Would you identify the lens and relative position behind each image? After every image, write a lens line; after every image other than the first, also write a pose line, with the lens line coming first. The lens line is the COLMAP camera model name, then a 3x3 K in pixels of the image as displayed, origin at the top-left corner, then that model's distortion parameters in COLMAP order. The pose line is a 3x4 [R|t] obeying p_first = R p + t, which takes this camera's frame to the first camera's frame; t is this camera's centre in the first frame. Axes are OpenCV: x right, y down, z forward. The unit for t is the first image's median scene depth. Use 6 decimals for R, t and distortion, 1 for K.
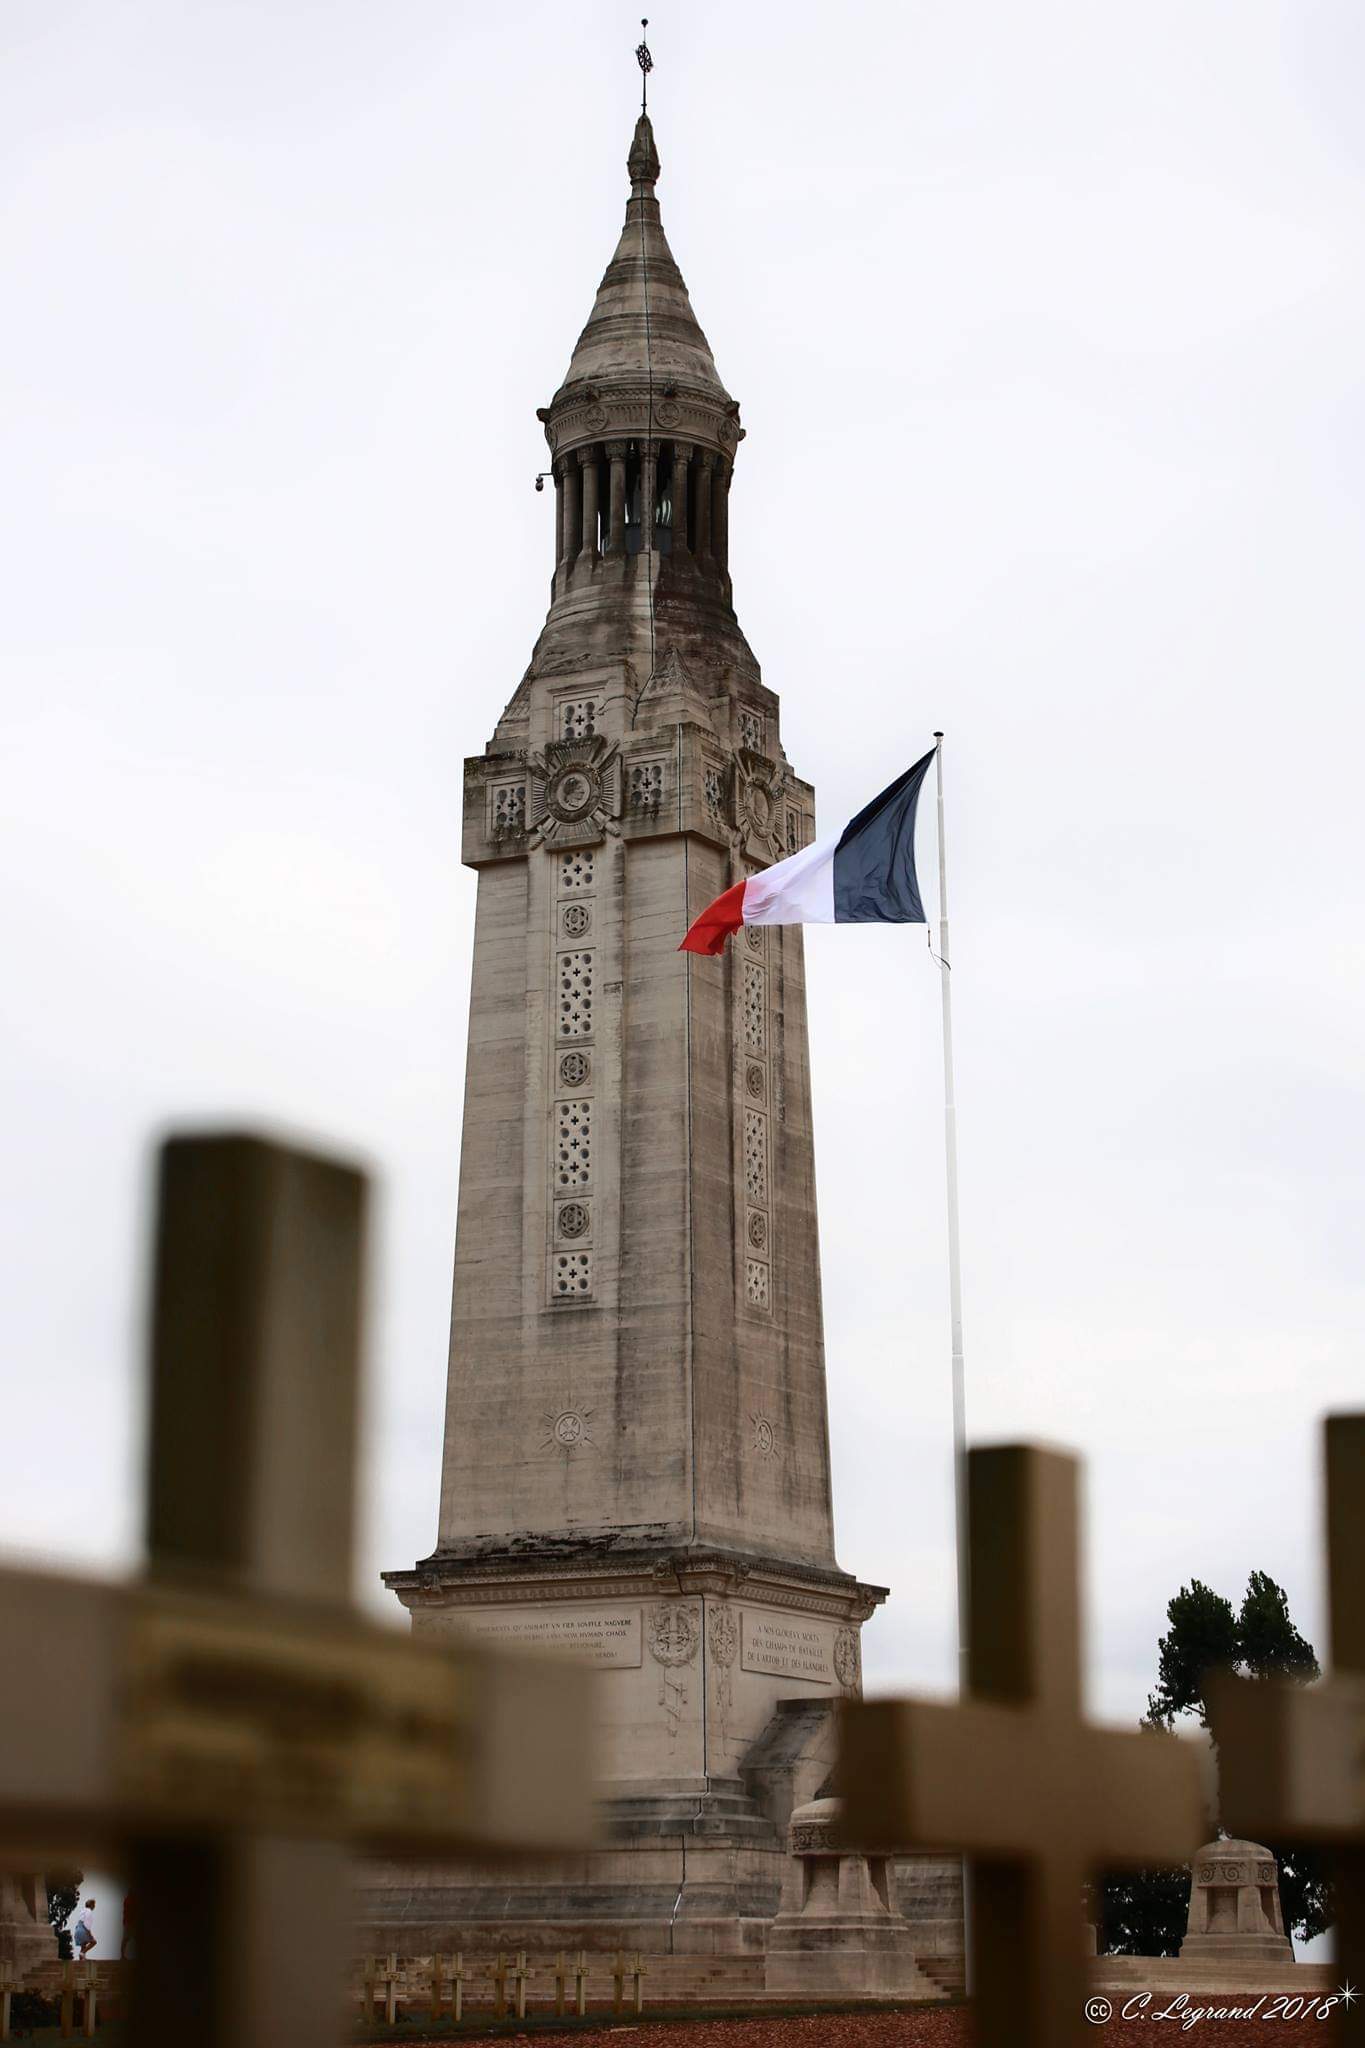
lens RADIAL K [[3816.1, 0, 682.5], [0, 3816.1, 1024.0], [0, 0, 1]] dist [0.197686, -1.545102]
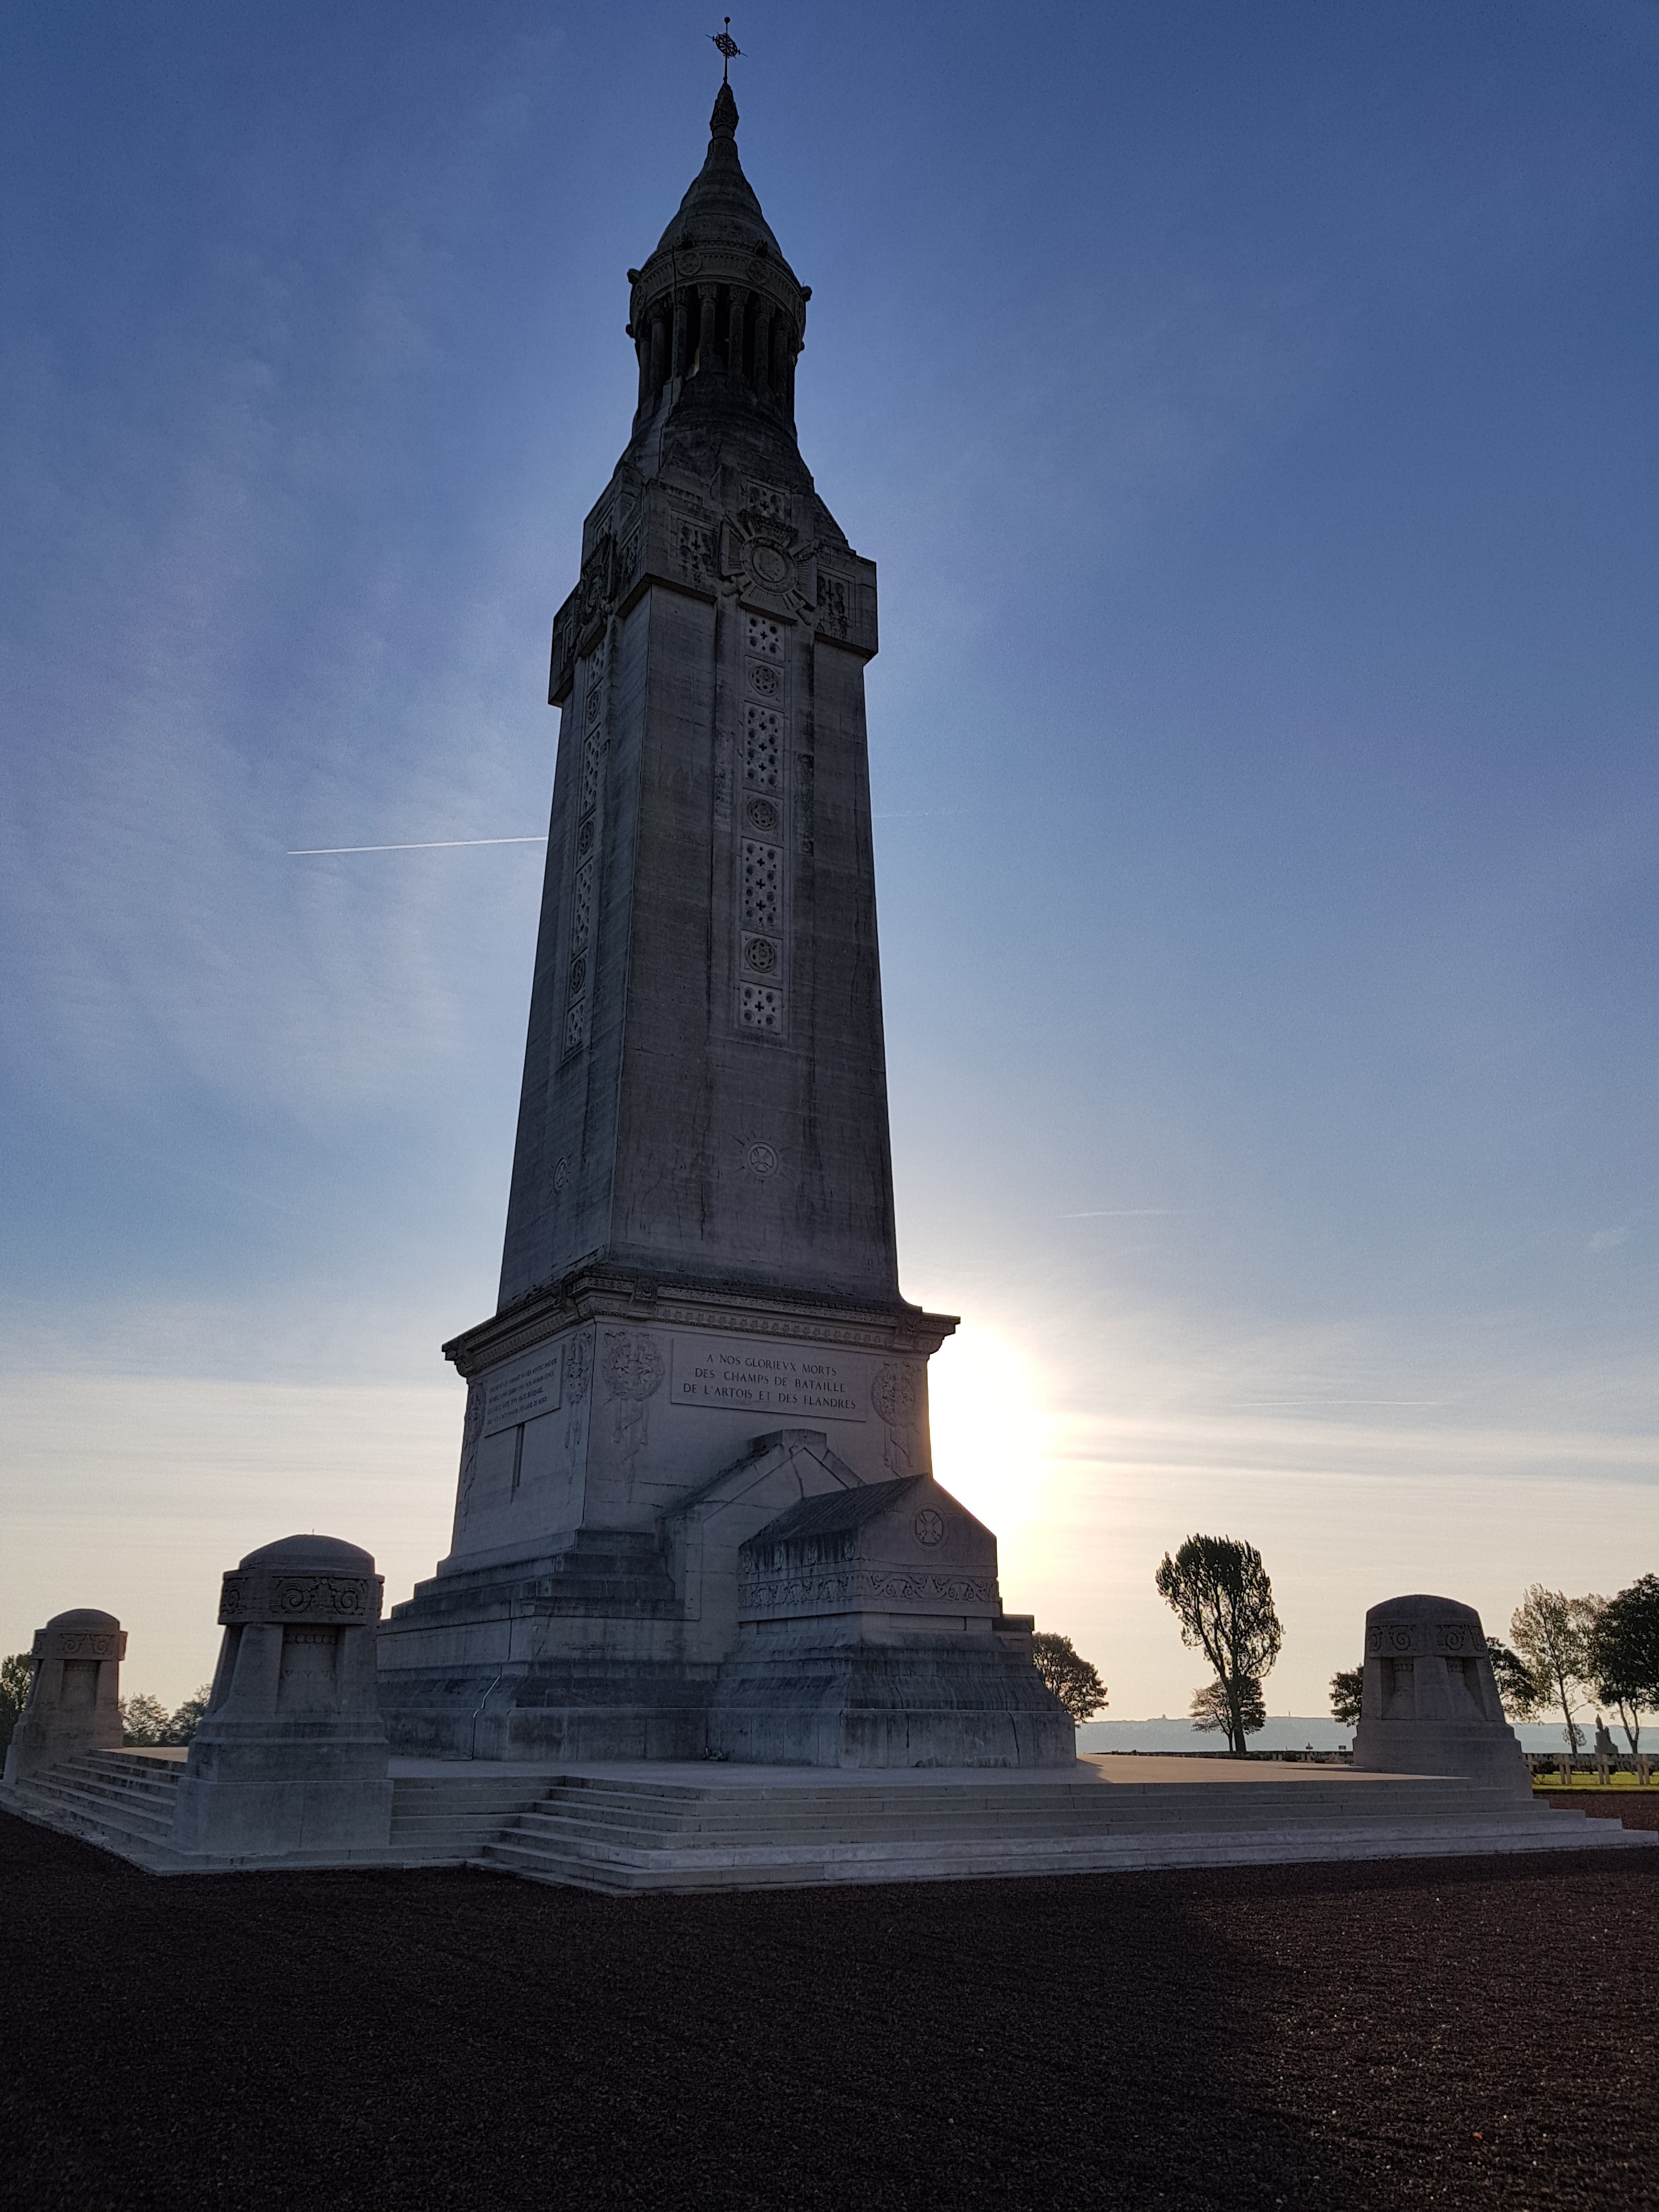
lens RADIAL K [[1619.3, 0, 829.5], [0, 1619.3, 1106.0], [0, 0, 1]] dist [0.113597, -0.120891]
pose [[0.864522, -0.167758, -0.473770, 0.218831], [0.121203, 0.984417, -0.127407, 0.143763], [0.487761, 0.052724, 0.871383, 0.647964]]
